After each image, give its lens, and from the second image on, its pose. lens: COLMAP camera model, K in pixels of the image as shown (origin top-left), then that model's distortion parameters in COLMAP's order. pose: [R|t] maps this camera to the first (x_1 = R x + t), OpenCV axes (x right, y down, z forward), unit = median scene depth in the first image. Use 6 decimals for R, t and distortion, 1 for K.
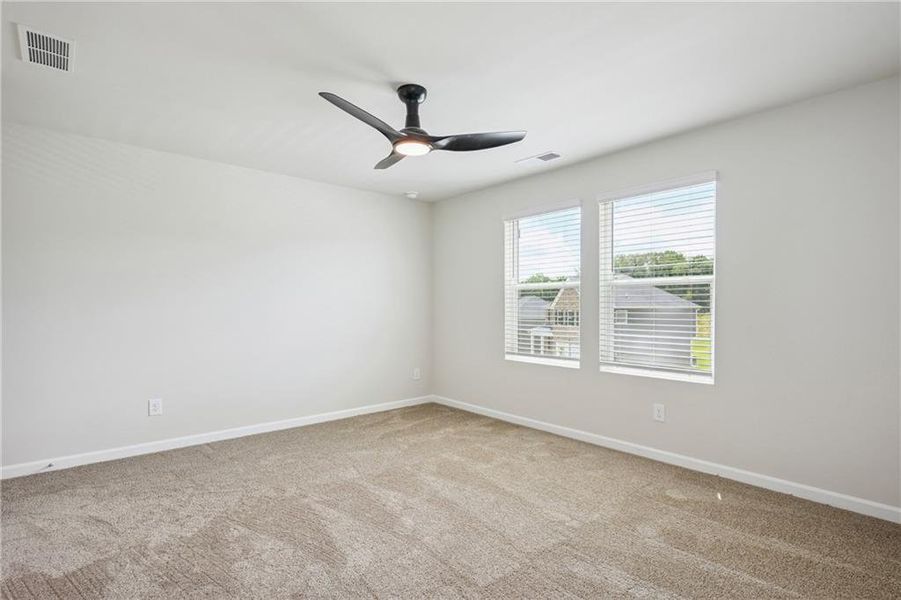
lens RADIAL K [[445.8, 0, 456.7], [0, 445.8, 307.5], [0, 0, 1]] dist [0.004989, -0.002879]
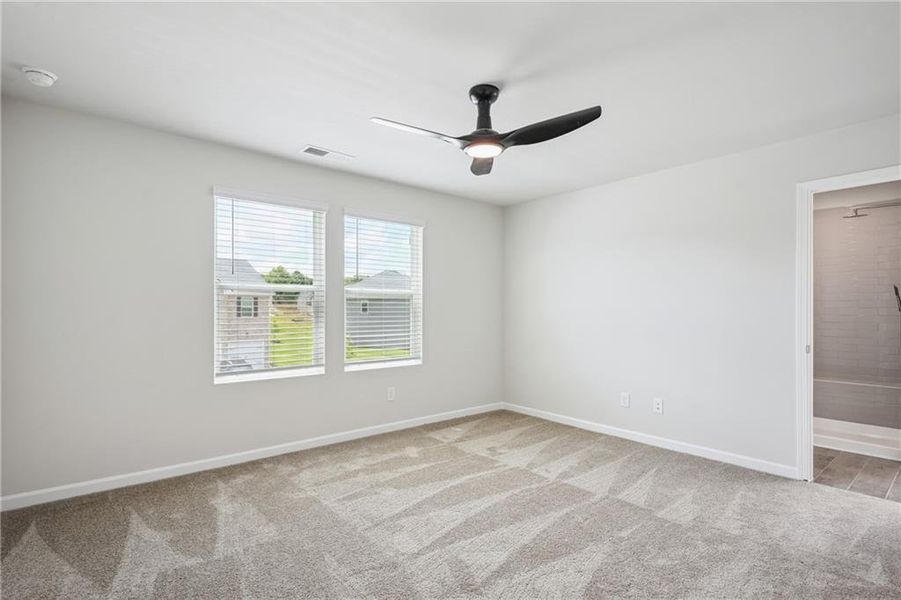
lens RADIAL K [[445.8, 0, 435.4], [0, 445.8, 311.6], [0, 0, 1]] dist [0.004989, -0.002879]
pose [[0.036992, -0.005502, 0.999300, -0.710265], [0.001784, 0.999984, 0.005440, -0.007727], [-0.999314, 0.001582, 0.037001, 0.705485]]
